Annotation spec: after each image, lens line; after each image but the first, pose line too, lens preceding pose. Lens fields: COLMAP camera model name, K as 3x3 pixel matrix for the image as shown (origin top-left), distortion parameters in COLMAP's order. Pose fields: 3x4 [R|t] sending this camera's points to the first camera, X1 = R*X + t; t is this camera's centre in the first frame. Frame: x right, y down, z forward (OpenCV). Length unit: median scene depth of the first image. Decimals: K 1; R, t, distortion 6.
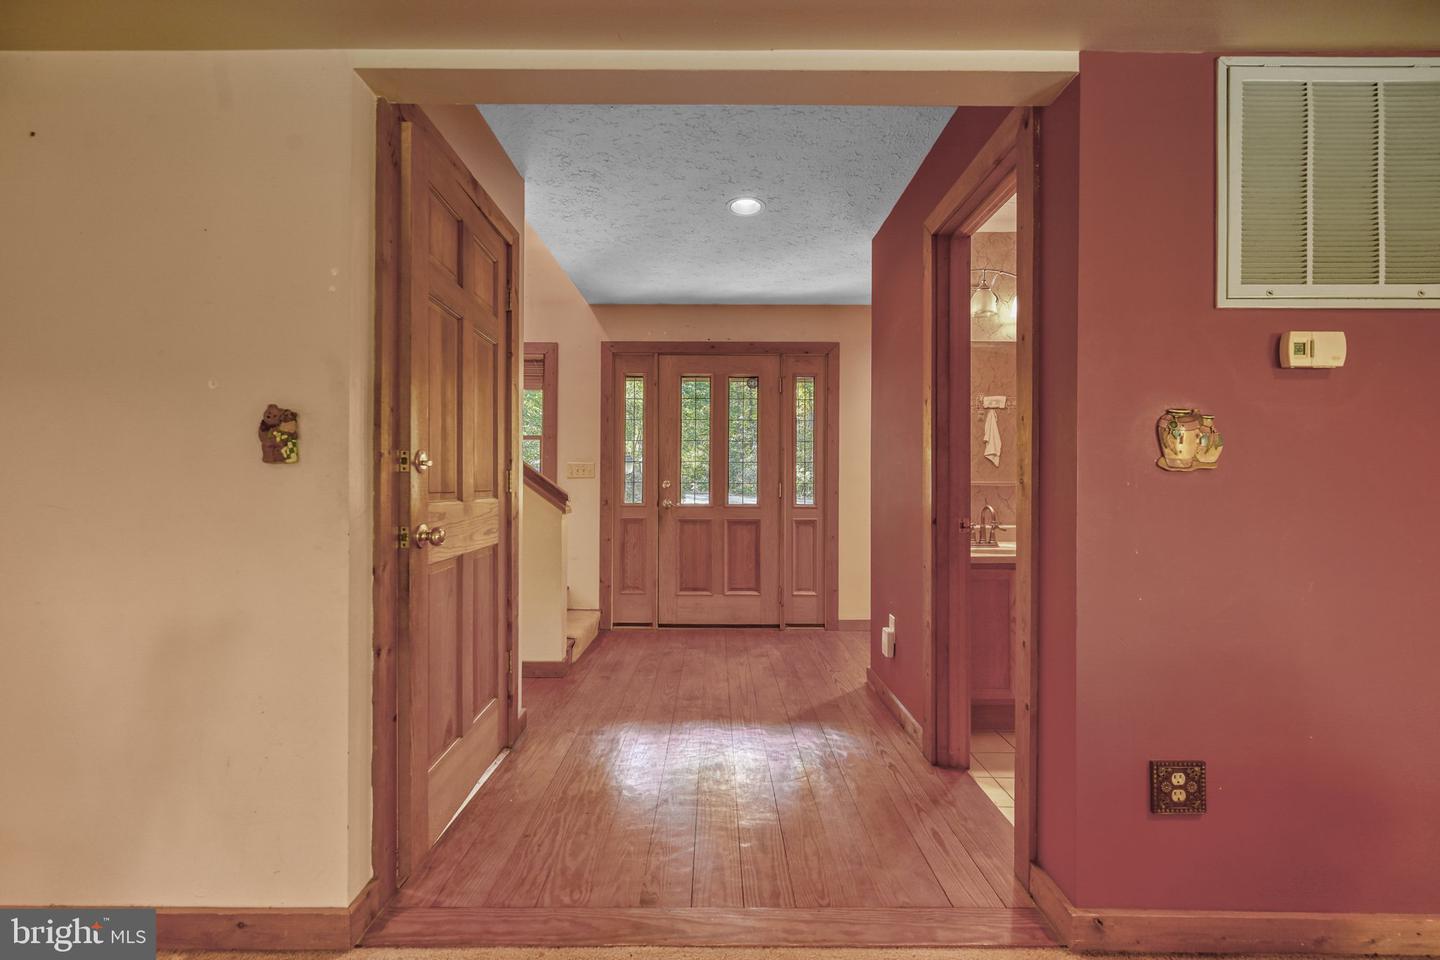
lens RADIAL K [[583.3, 0, 720.0], [0, 583.3, 480.0], [0, 0, 1]] dist [-0.001110, -0.000065]
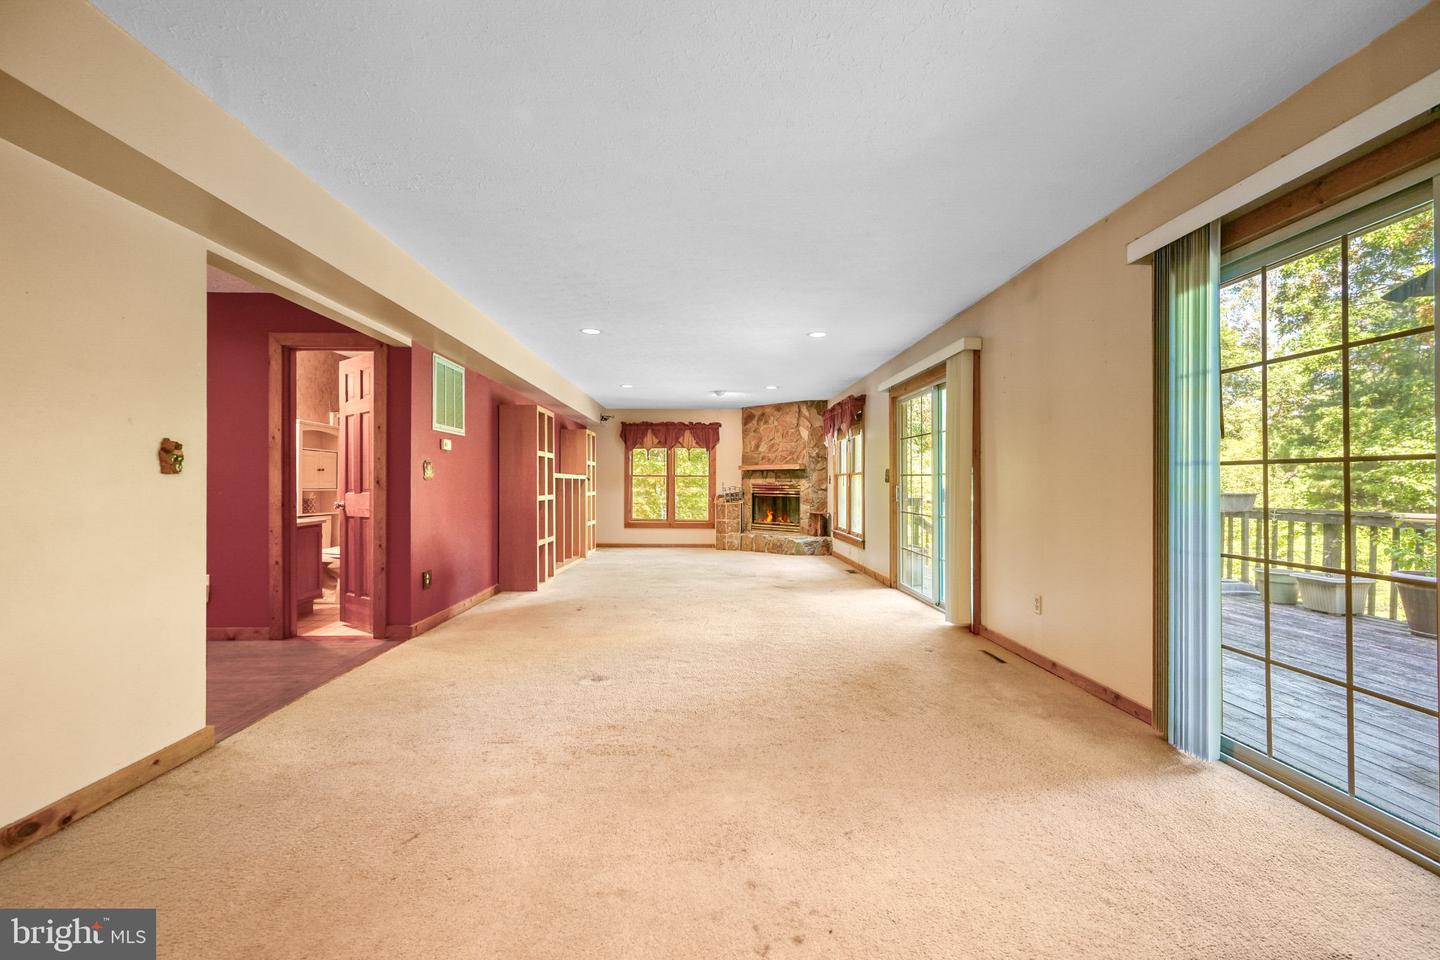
lens RADIAL K [[583.3, 0, 720.0], [0, 583.3, 480.0], [0, 0, 1]] dist [-0.001110, -0.000065]
pose [[-0.033124, 0.001100, 0.999451, -2.458665], [0.003416, 0.999994, -0.000987, -0.005641], [-0.999445, 0.003382, -0.033128, -0.496514]]
